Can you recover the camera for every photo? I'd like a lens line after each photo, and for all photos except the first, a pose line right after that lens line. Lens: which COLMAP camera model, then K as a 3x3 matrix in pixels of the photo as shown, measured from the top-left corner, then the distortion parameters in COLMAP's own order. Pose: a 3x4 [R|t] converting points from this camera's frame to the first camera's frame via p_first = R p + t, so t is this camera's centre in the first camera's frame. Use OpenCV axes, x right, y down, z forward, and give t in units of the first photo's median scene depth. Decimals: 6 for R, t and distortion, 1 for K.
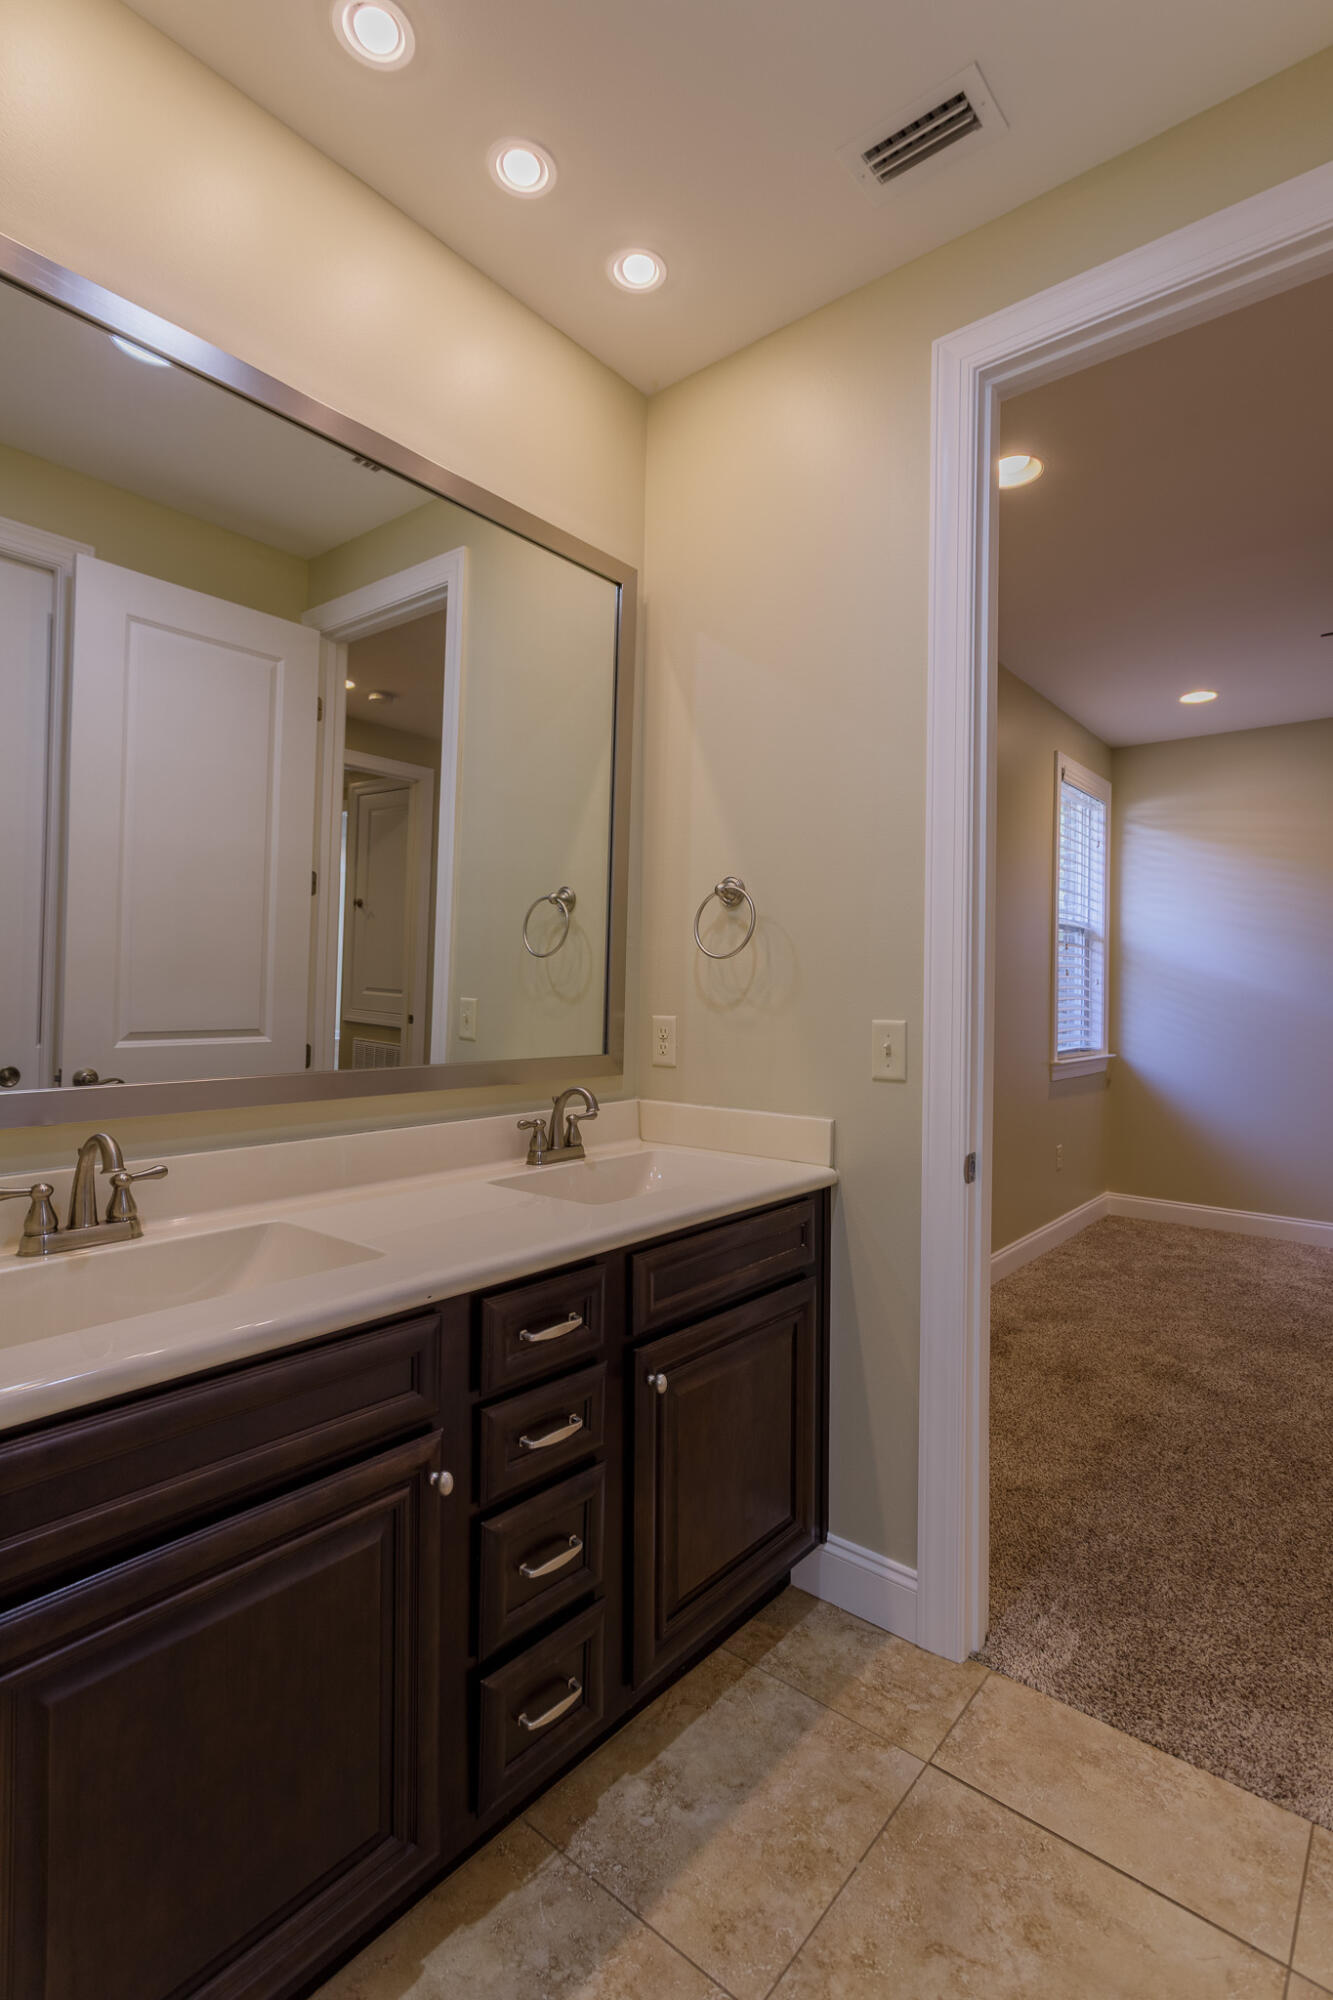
lens RADIAL K [[946.4, 0, 673.4], [0, 946.4, 1003.2], [0, 0, 1]] dist [0.008285, -0.000966]
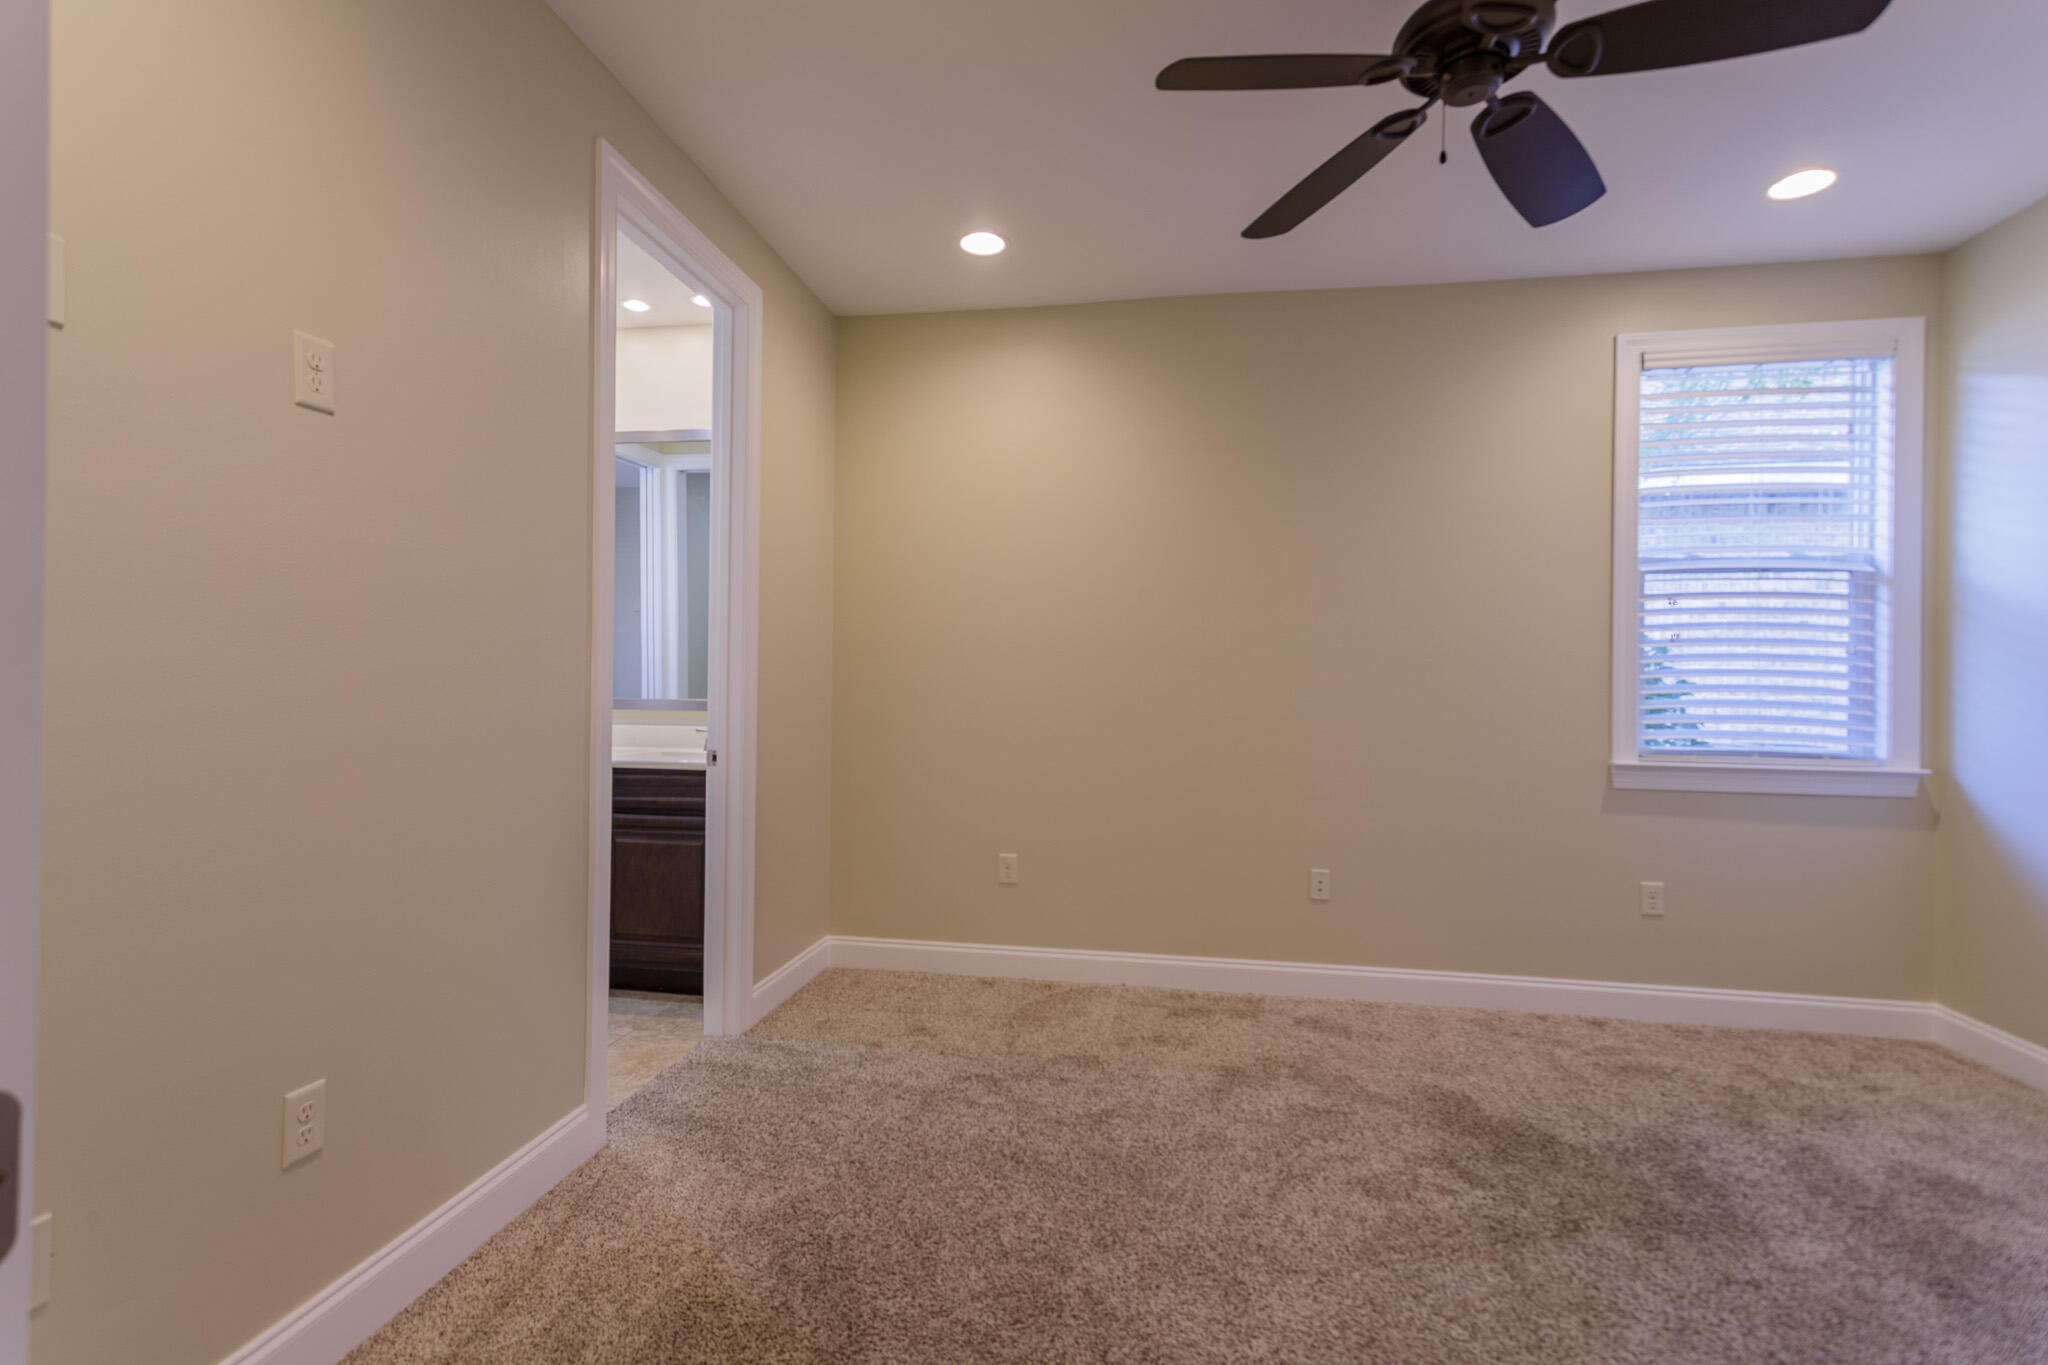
lens RADIAL K [[969.1, 0, 1027.0], [0, 969.1, 683.8], [0, 0, 1]] dist [0.008285, -0.000966]
pose [[0.488713, -0.016901, -0.872281, 1.036659], [-0.008036, 0.999683, -0.023872, 0.027684], [0.872407, 0.018676, 0.488422, 0.286076]]
